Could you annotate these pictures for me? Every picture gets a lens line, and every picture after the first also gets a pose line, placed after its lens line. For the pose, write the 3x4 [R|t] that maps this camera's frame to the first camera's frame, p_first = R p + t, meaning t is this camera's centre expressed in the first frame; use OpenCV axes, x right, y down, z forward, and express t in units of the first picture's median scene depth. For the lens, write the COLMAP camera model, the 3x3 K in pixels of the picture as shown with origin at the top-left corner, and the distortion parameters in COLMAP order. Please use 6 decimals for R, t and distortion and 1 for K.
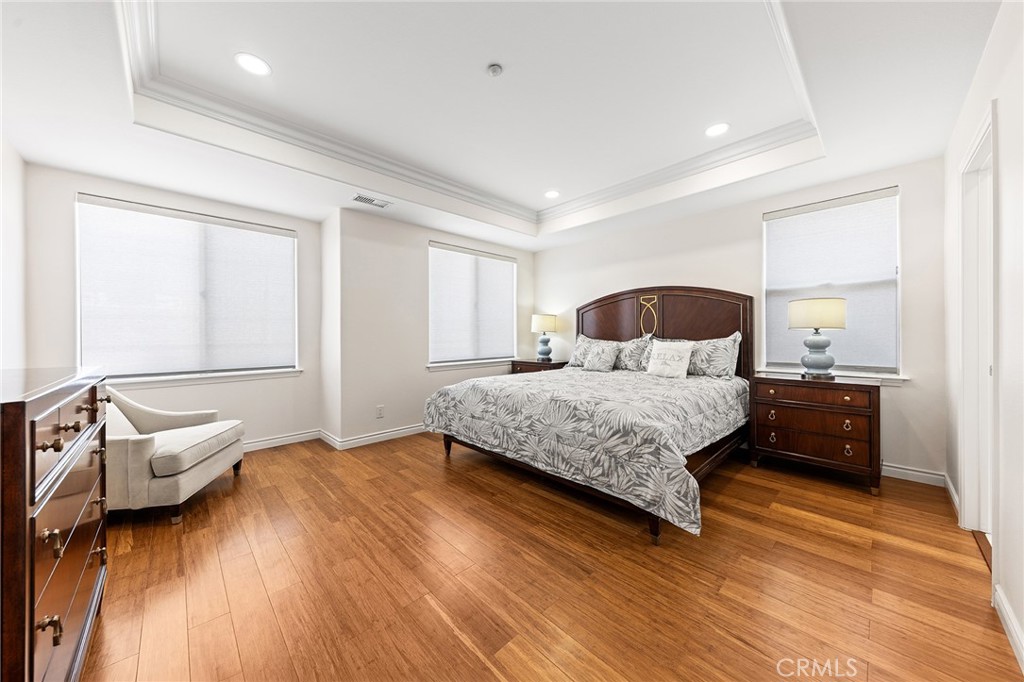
lens RADIAL K [[358.7, 0, 512.4], [0, 358.7, 335.9], [0, 0, 1]] dist [0.000875, 0.000093]
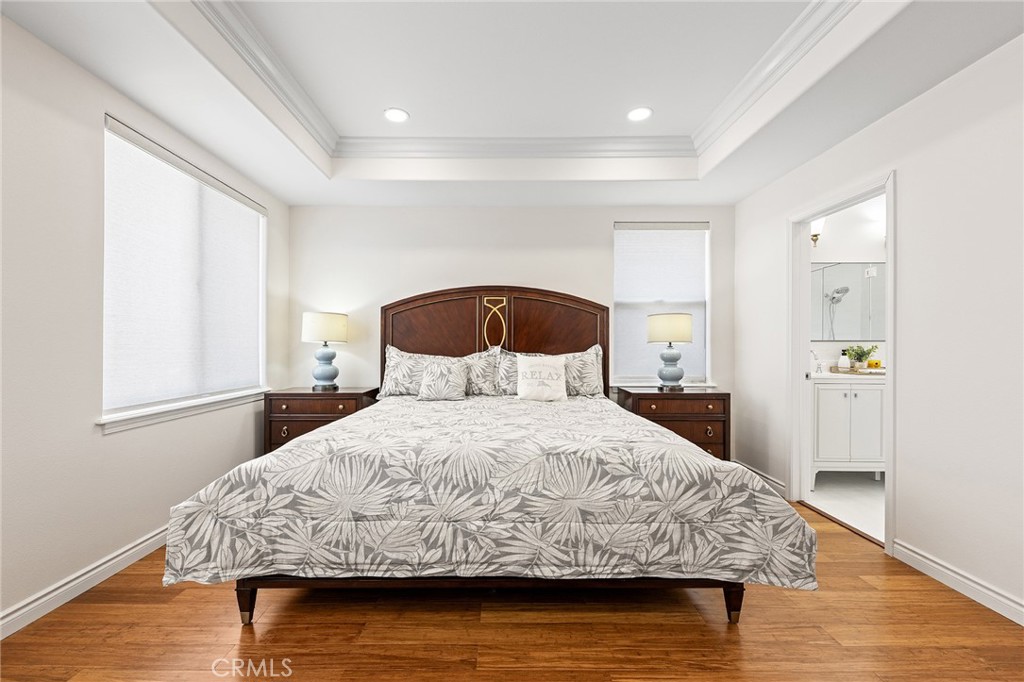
lens RADIAL K [[441.4, 0, 510.1], [0, 441.4, 346.5], [0, 0, 1]] dist [0.009976, -0.000270]
pose [[0.686787, 0.006846, 0.726826, -0.442696], [-0.003058, 0.999974, -0.006530, 0.001506], [-0.726852, 0.002262, 0.686790, 0.499178]]
